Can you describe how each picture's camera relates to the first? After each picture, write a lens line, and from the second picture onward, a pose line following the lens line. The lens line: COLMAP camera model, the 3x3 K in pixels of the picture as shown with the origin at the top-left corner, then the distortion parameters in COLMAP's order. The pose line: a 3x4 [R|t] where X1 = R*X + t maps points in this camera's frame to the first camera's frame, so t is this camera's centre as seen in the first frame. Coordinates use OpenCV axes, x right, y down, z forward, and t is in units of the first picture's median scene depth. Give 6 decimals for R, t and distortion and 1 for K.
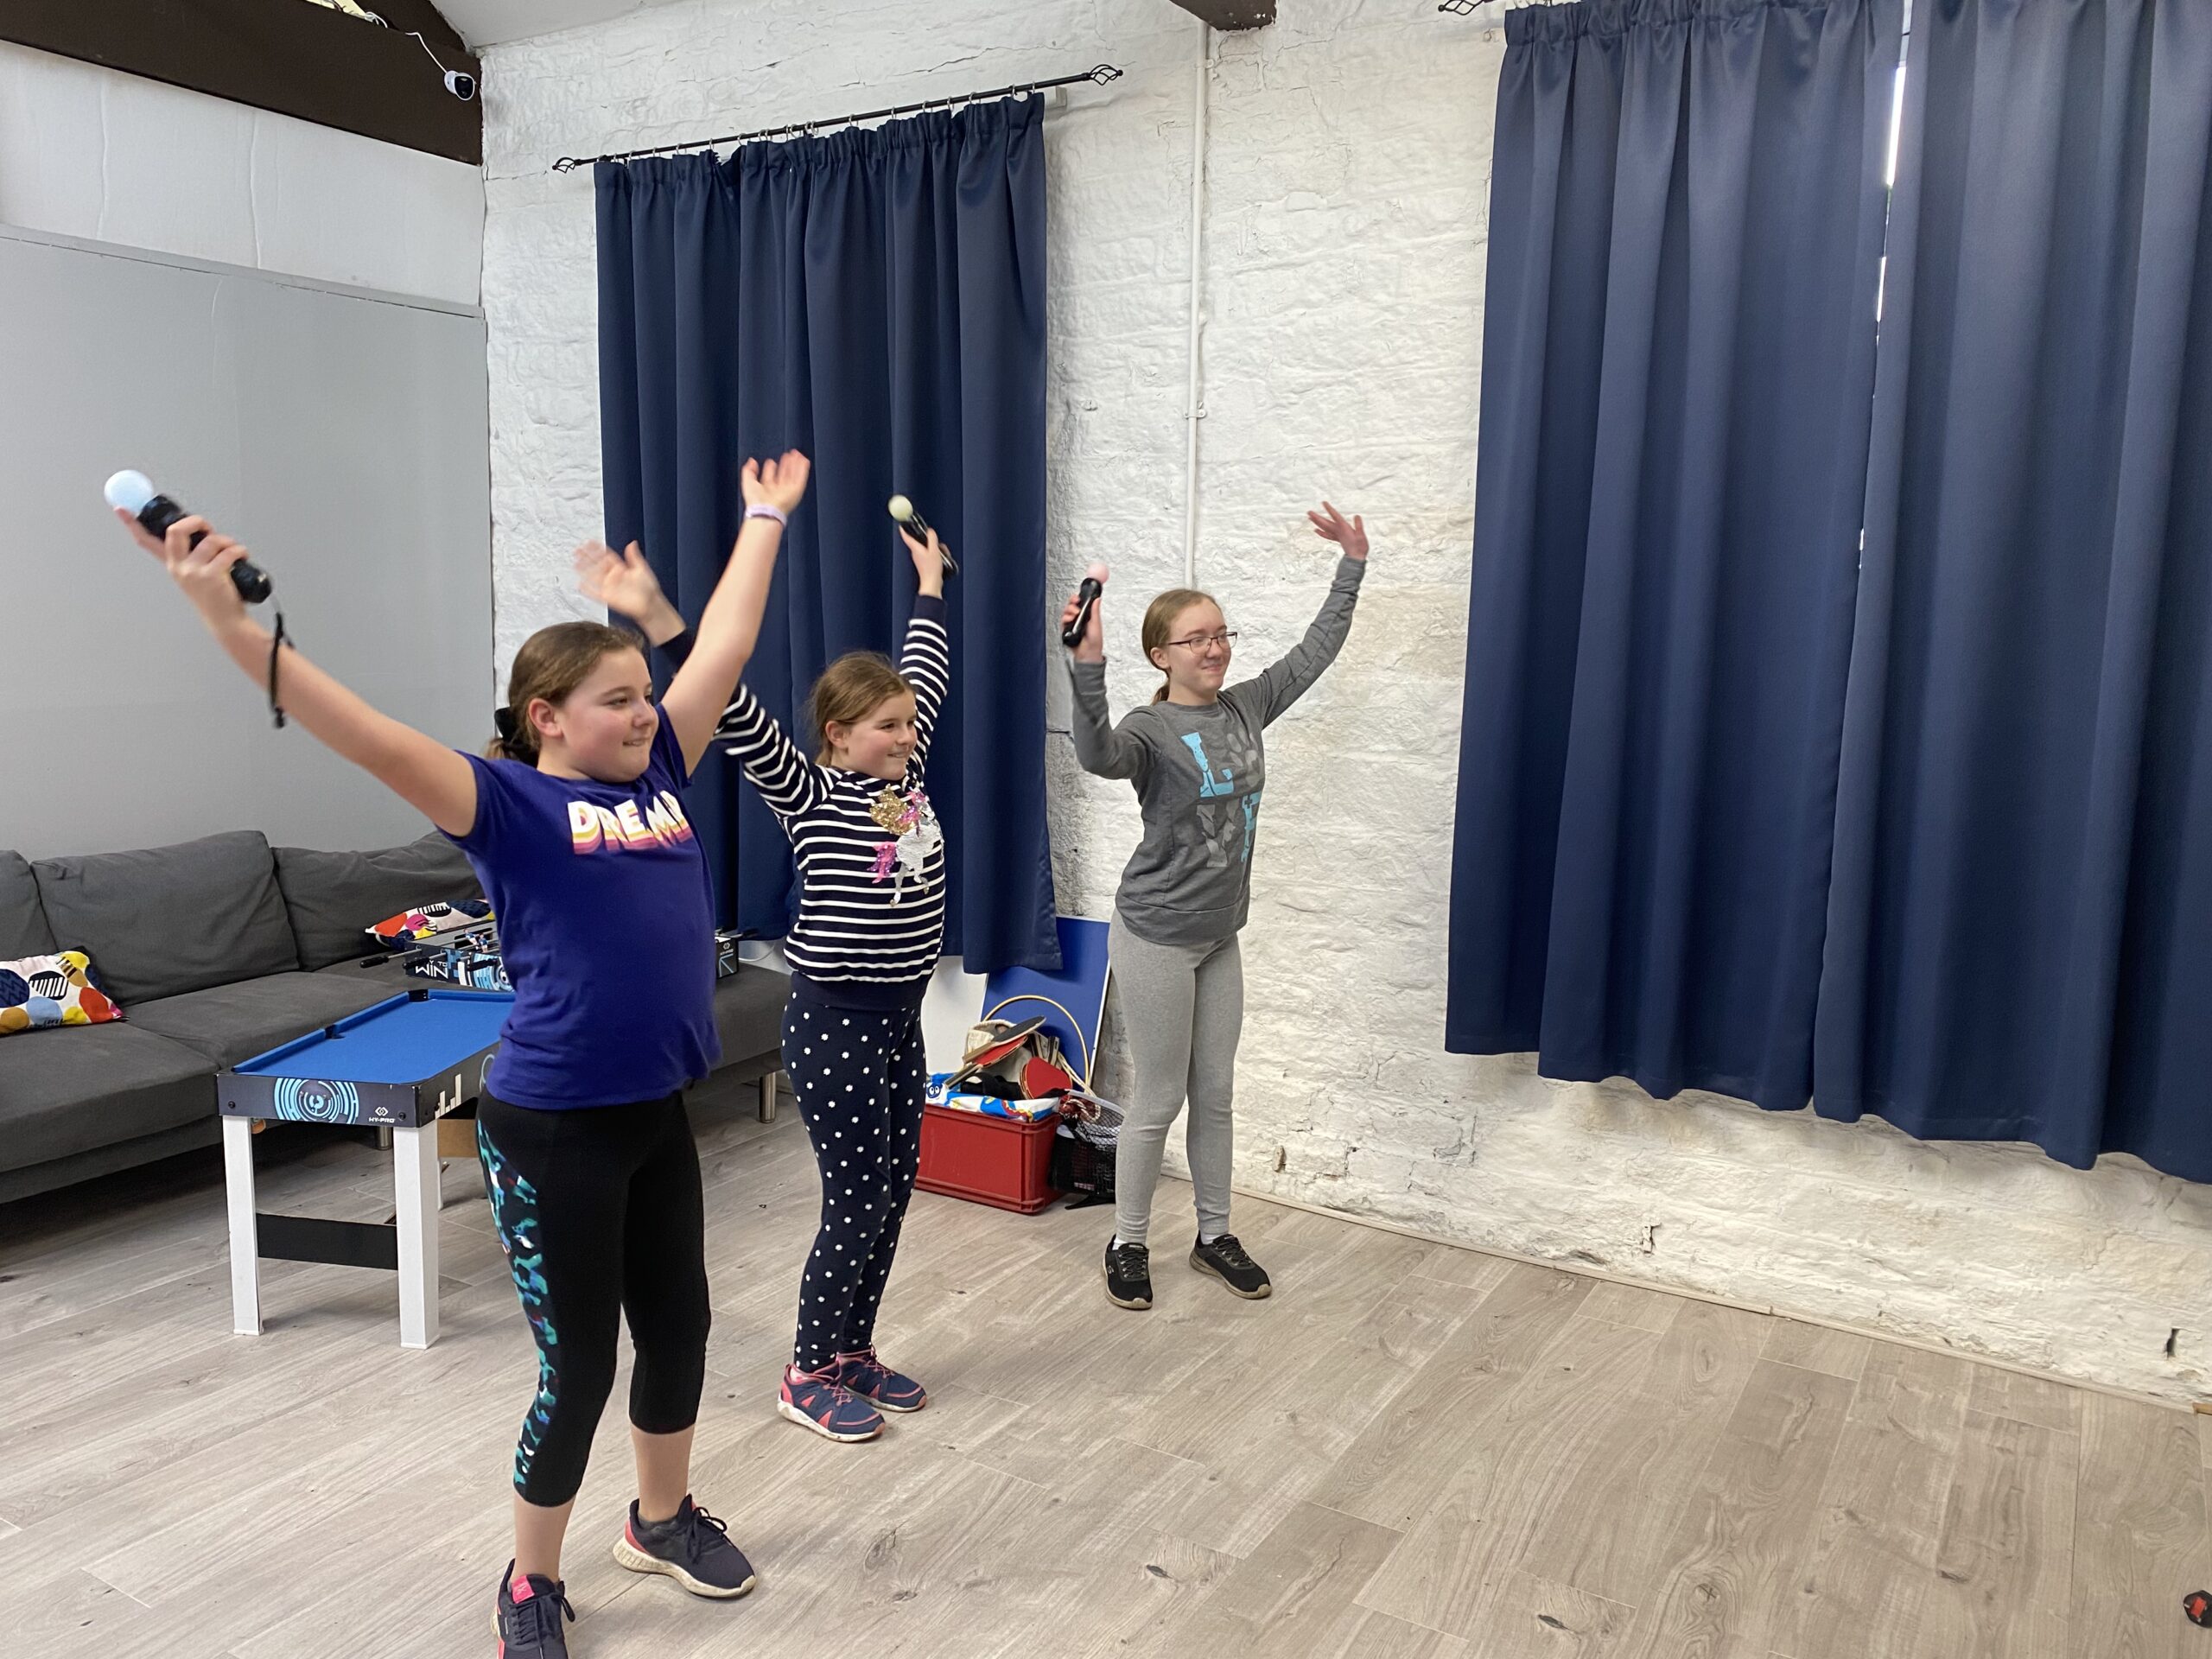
lens RADIAL K [[1666.7, 0, 1103.7], [0, 1666.7, 831.1], [0, 0, 1]] dist [0.028592, -0.007881]
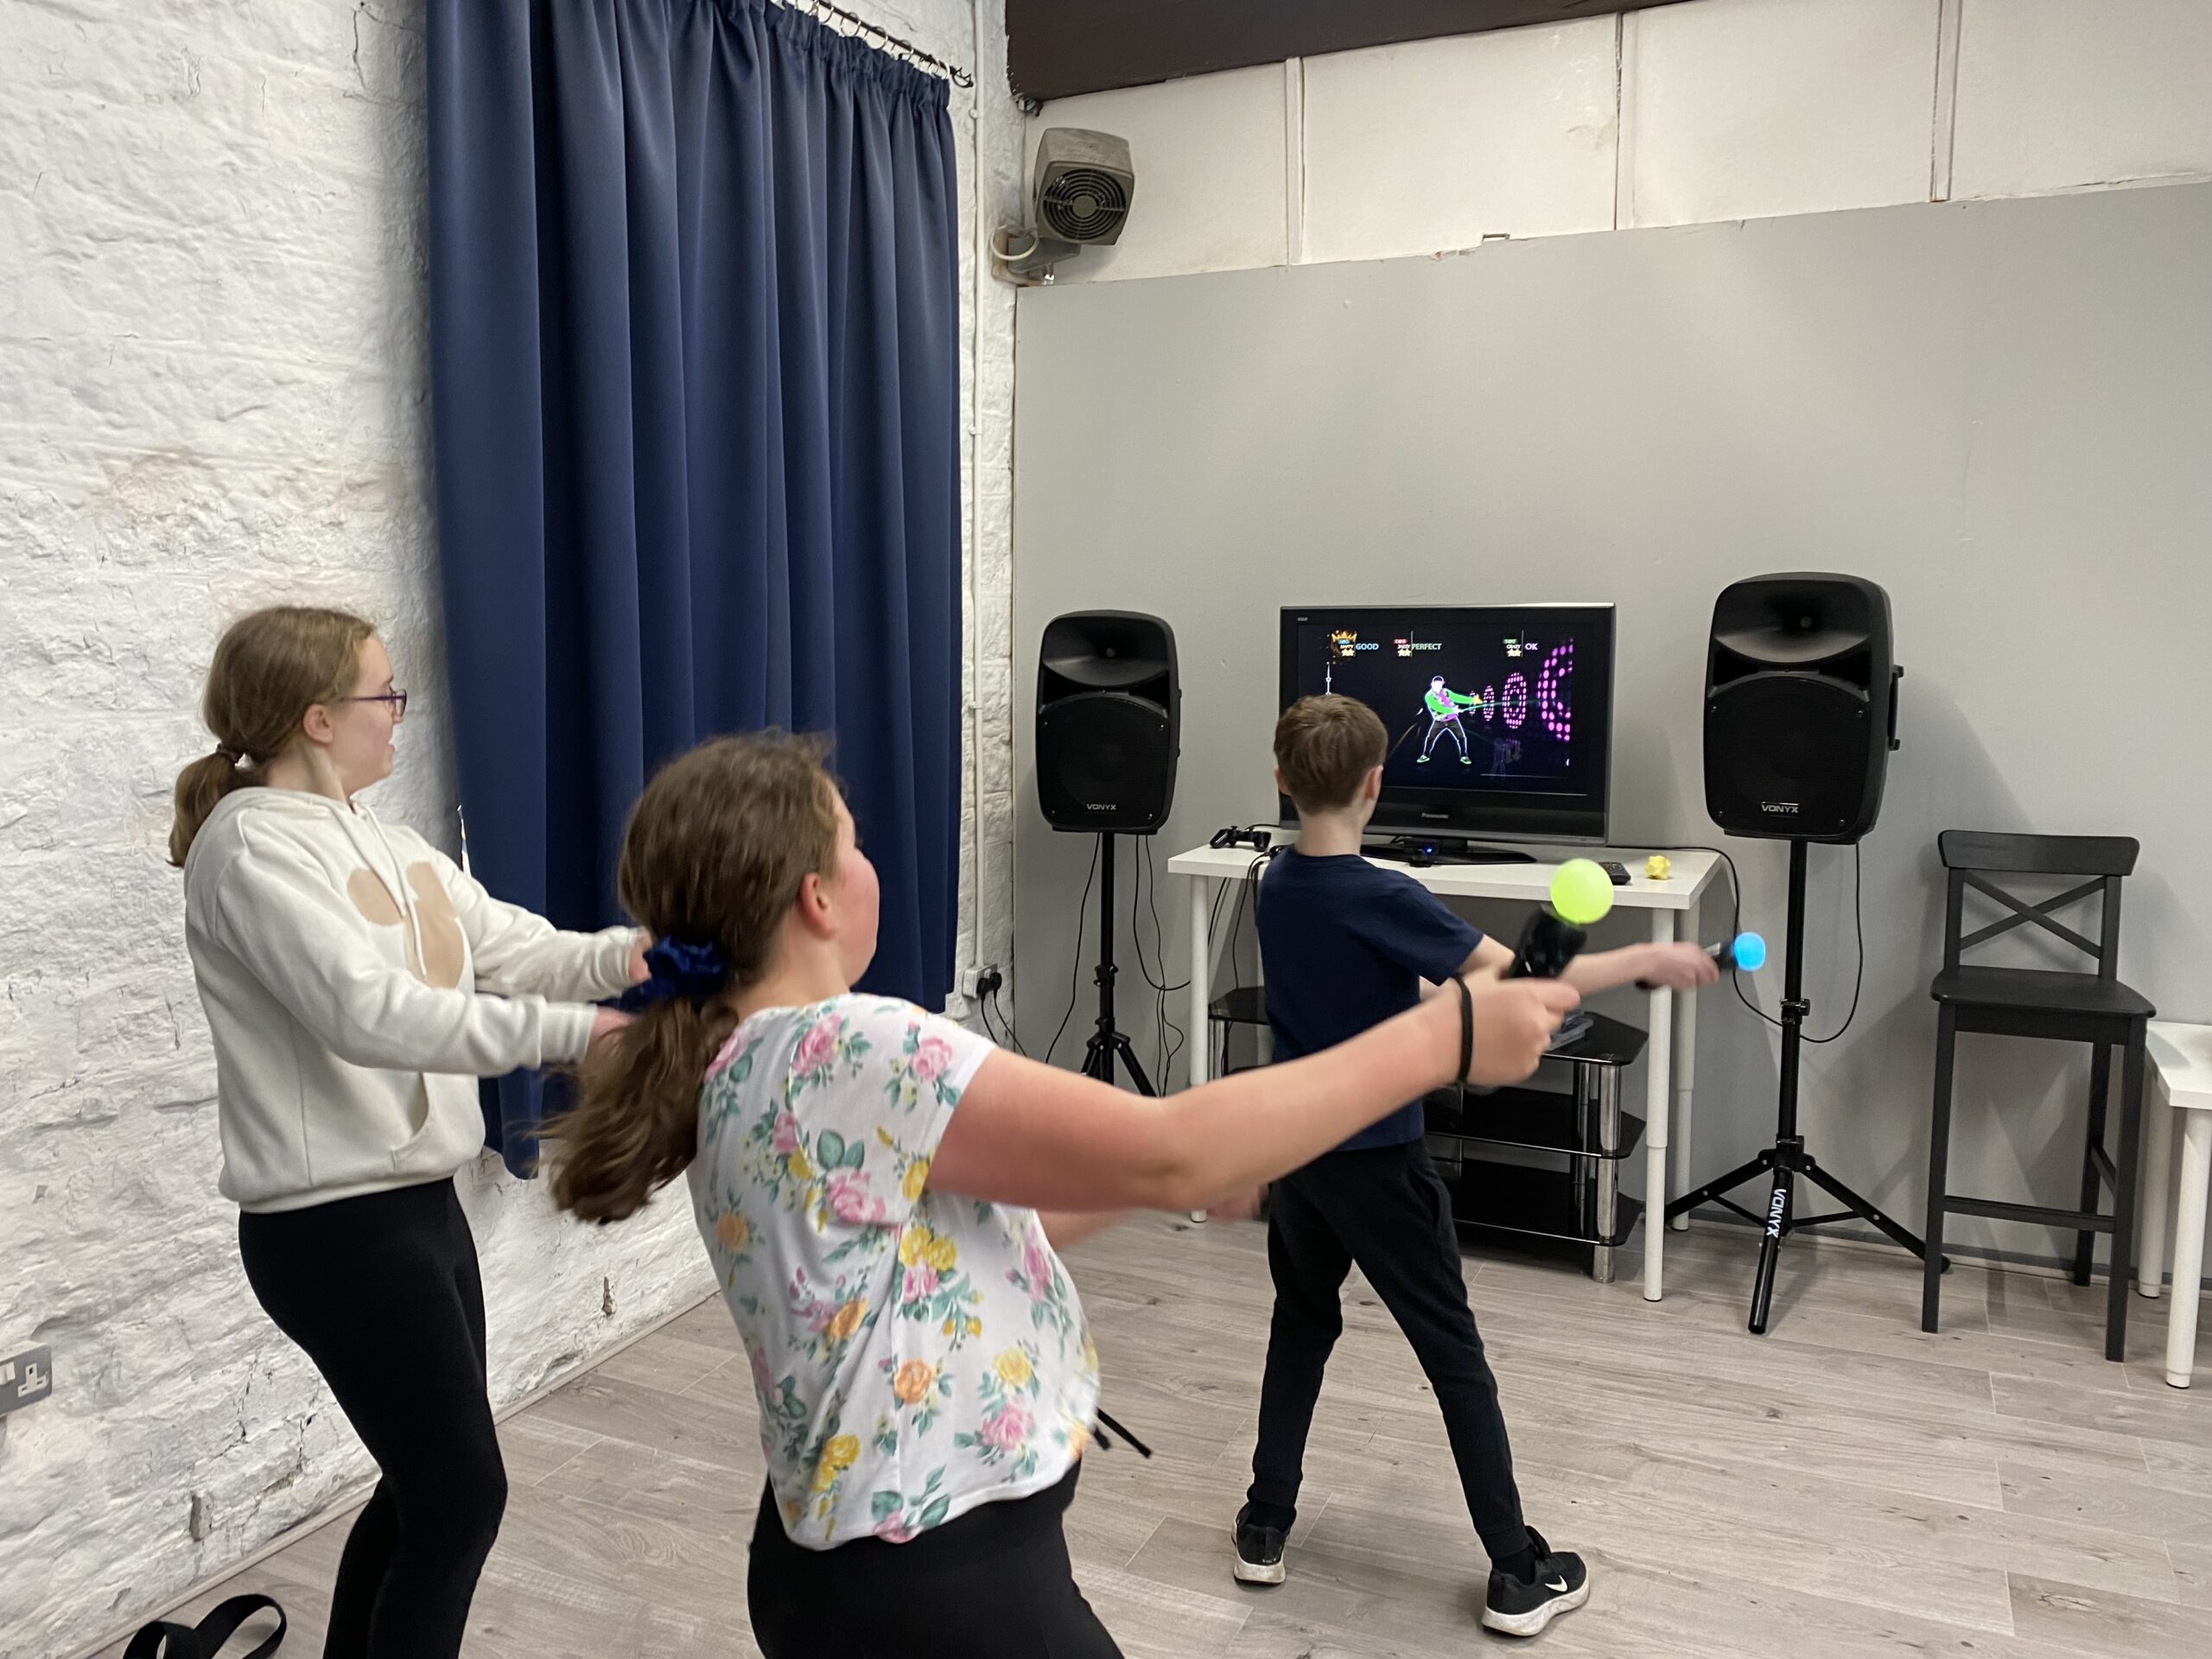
lens RADIAL K [[1666.7, 0, 1104.9], [0, 1666.7, 824.0], [0, 0, 1]] dist [0.028592, -0.007881]
pose [[-0.104799, -0.139632, 0.984642, -0.539633], [0.143508, 0.977608, 0.153909, -0.104677], [-0.984085, 0.157434, -0.082414, 0.747975]]
